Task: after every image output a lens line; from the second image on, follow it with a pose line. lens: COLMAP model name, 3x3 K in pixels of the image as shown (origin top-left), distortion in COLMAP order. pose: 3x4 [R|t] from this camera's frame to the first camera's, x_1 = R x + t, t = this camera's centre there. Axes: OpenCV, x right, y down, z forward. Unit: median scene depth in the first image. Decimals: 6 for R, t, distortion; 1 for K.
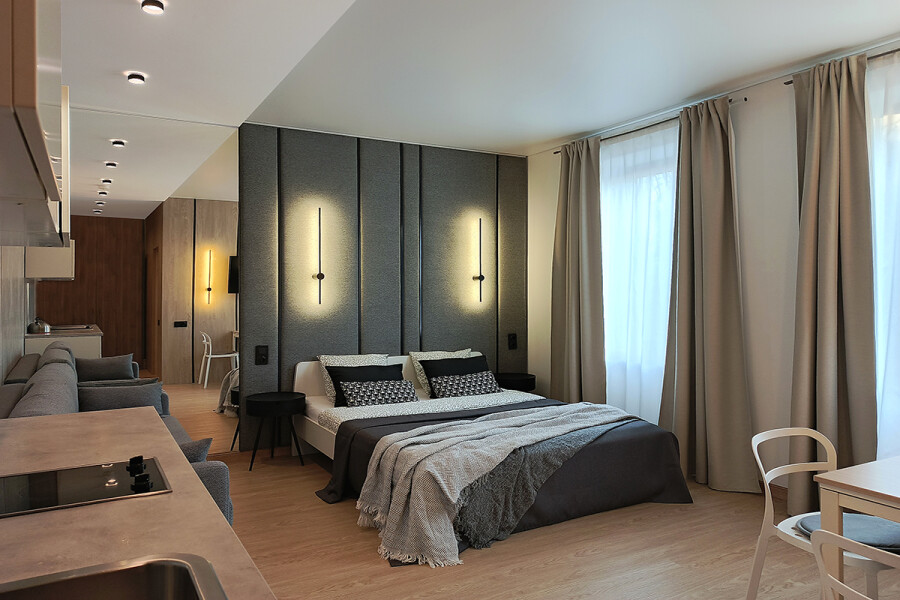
lens RADIAL K [[645.2, 0, 455.1], [0, 645.2, 282.9], [0, 0, 1]] dist [0.048322, -0.008363]
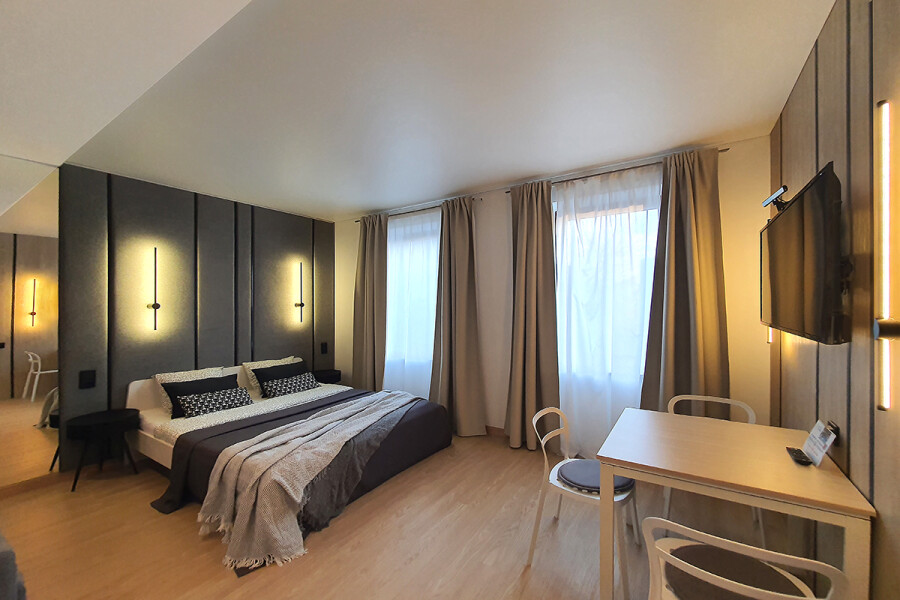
lens RADIAL K [[361.0, 0, 455.9], [0, 361.0, 298.1], [0, 0, 1]] dist [0.004309, -0.001993]
pose [[0.883819, -0.000887, 0.467829, -0.036310], [0.005413, 0.999951, -0.008329, -0.017367], [-0.467798, 0.009894, 0.883780, 0.175841]]
